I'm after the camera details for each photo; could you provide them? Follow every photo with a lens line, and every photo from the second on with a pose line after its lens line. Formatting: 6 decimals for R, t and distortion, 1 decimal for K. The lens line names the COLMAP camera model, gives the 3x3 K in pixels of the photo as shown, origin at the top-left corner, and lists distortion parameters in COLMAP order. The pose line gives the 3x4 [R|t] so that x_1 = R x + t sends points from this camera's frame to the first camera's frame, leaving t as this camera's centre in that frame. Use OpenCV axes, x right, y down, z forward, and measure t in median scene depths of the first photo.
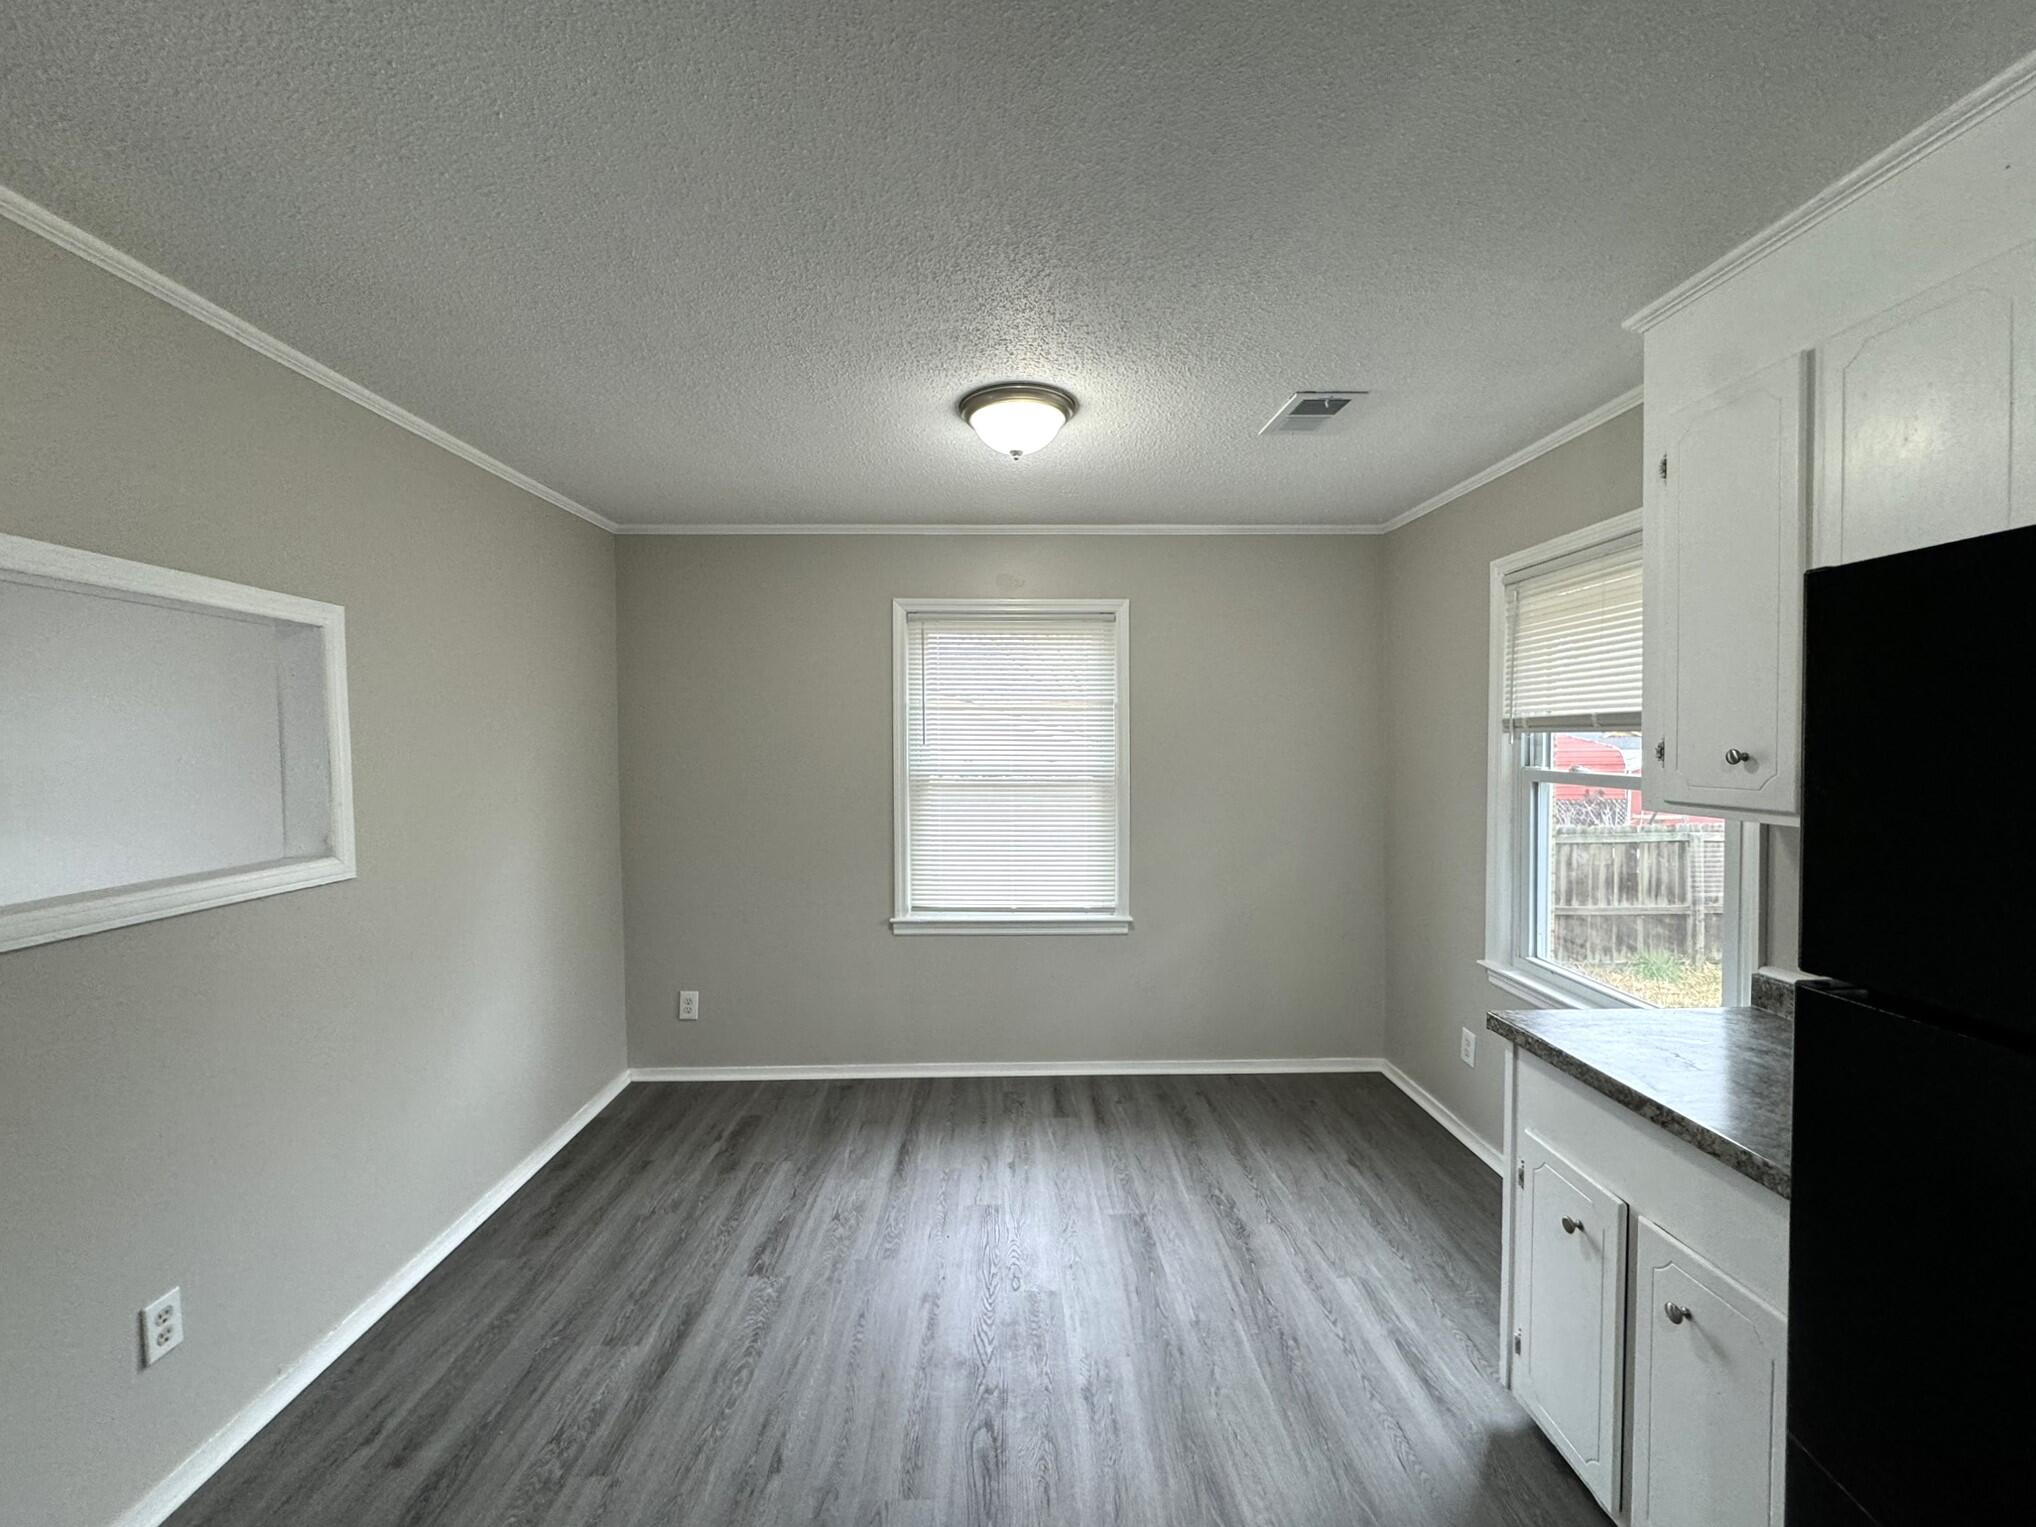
lens RADIAL K [[814.4, 0, 1018.0], [0, 814.4, 763.5], [0, 0, 1]] dist [-0.002396, -0.000373]
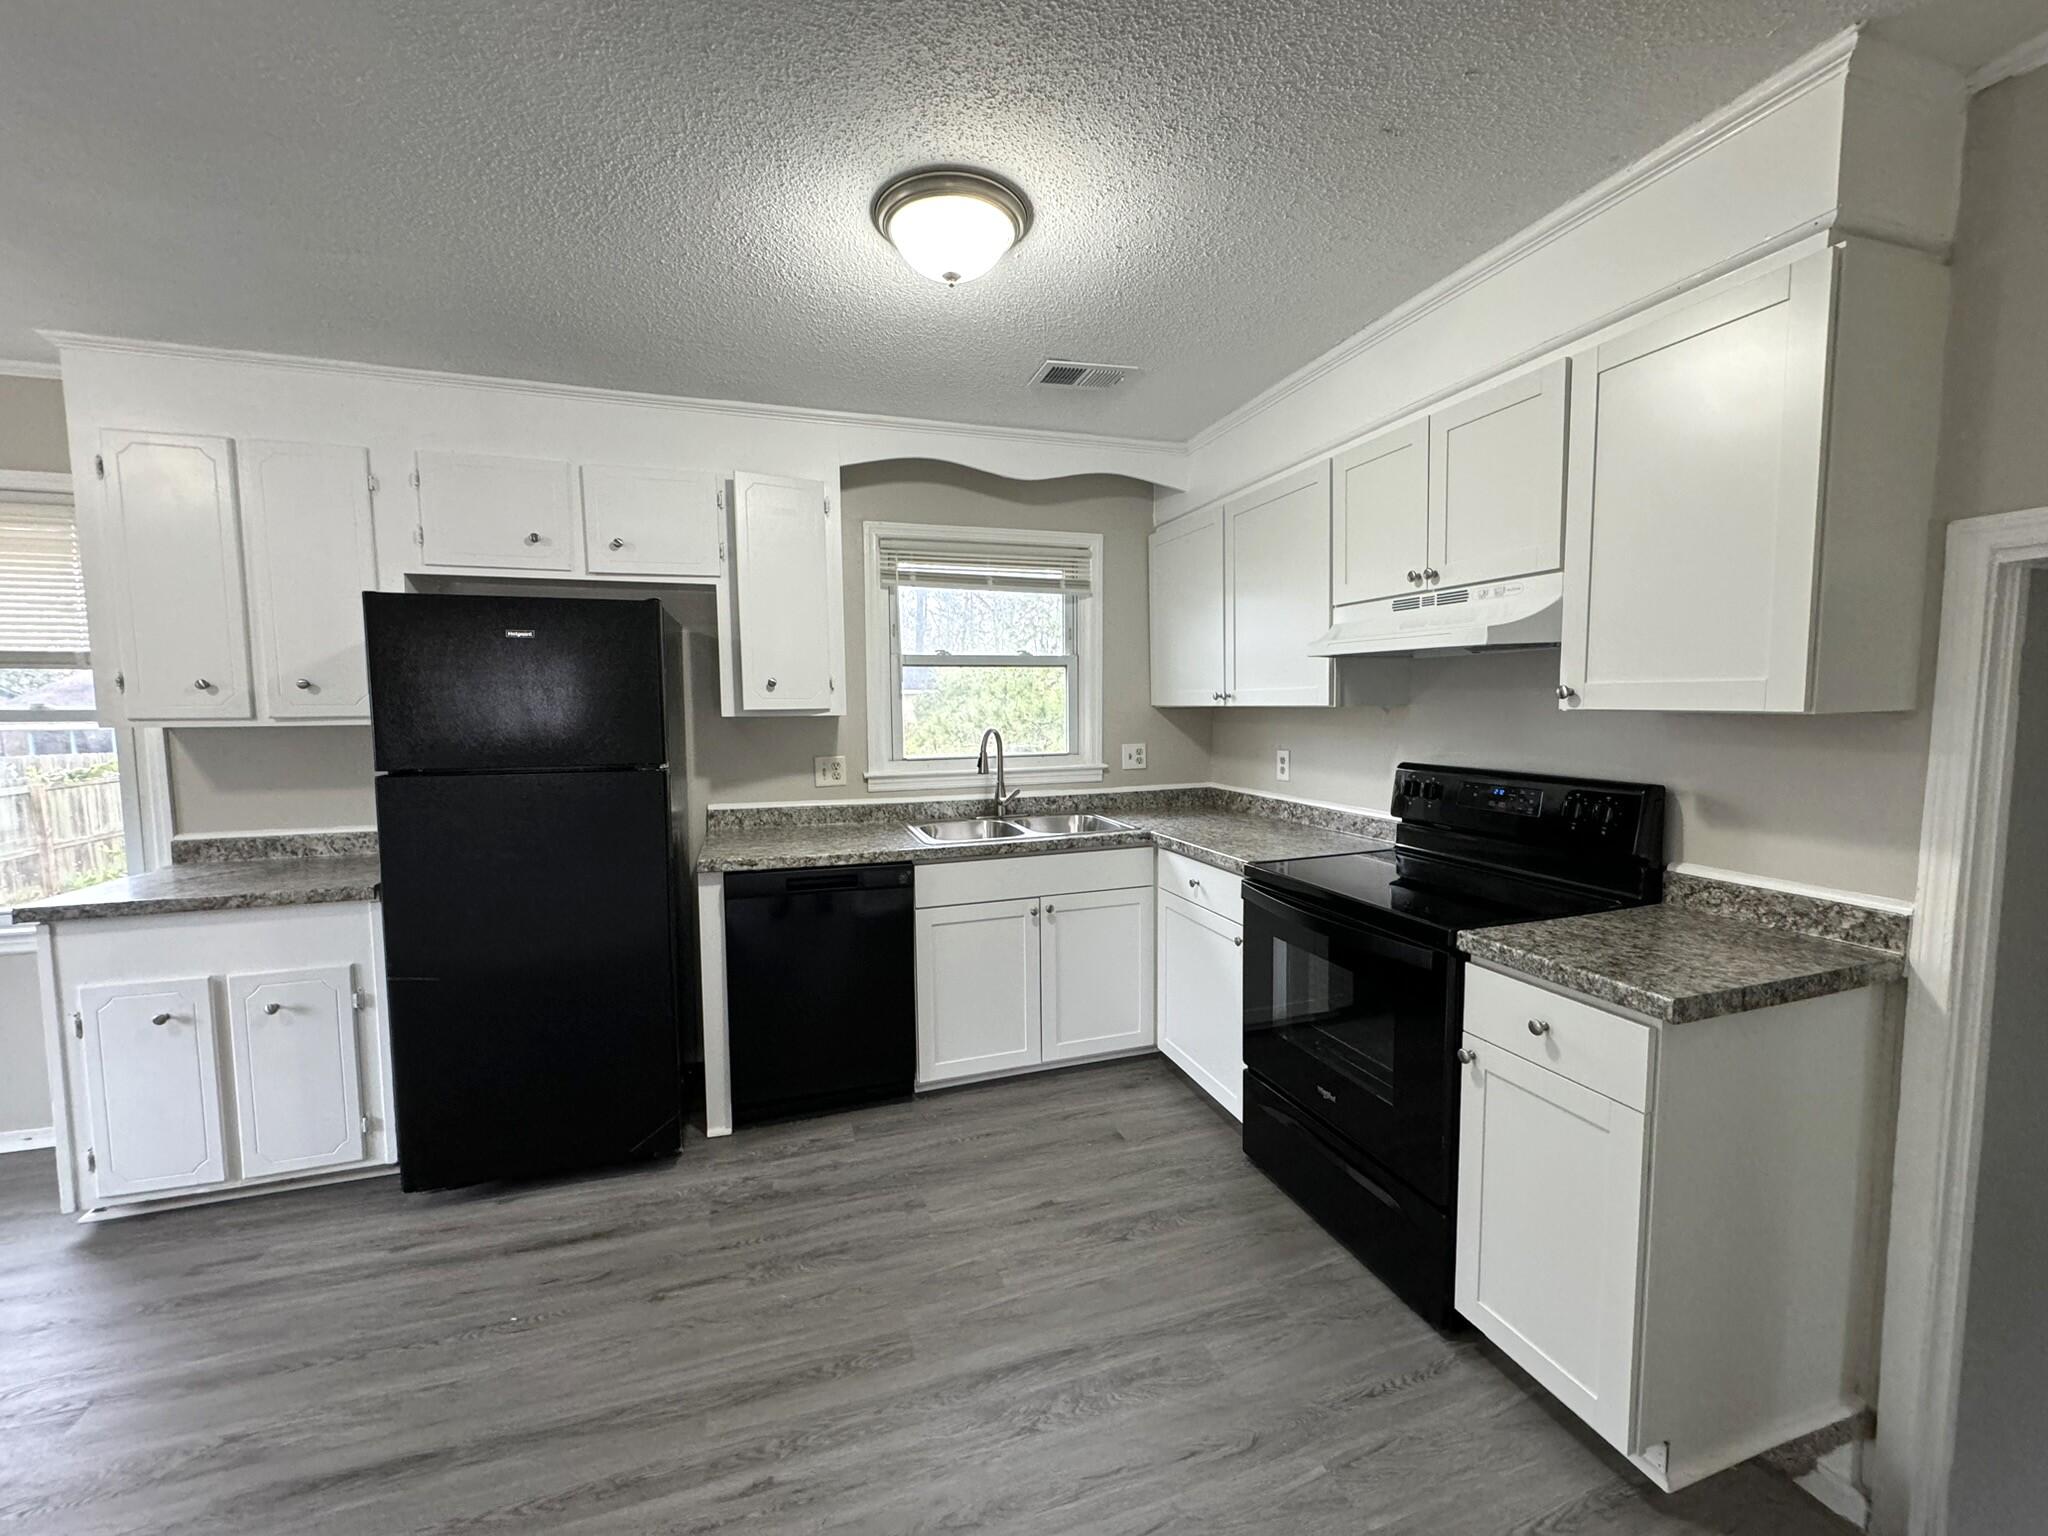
lens RADIAL K [[819.2, 0, 1024.0], [0, 819.2, 768.0], [0, 0, 1]] dist [-0.002396, -0.000373]
pose [[-0.287823, -0.069312, 0.955172, -0.918023], [0.031830, 0.996134, 0.081876, 0.062090], [-0.957155, 0.053969, -0.284504, -0.035494]]
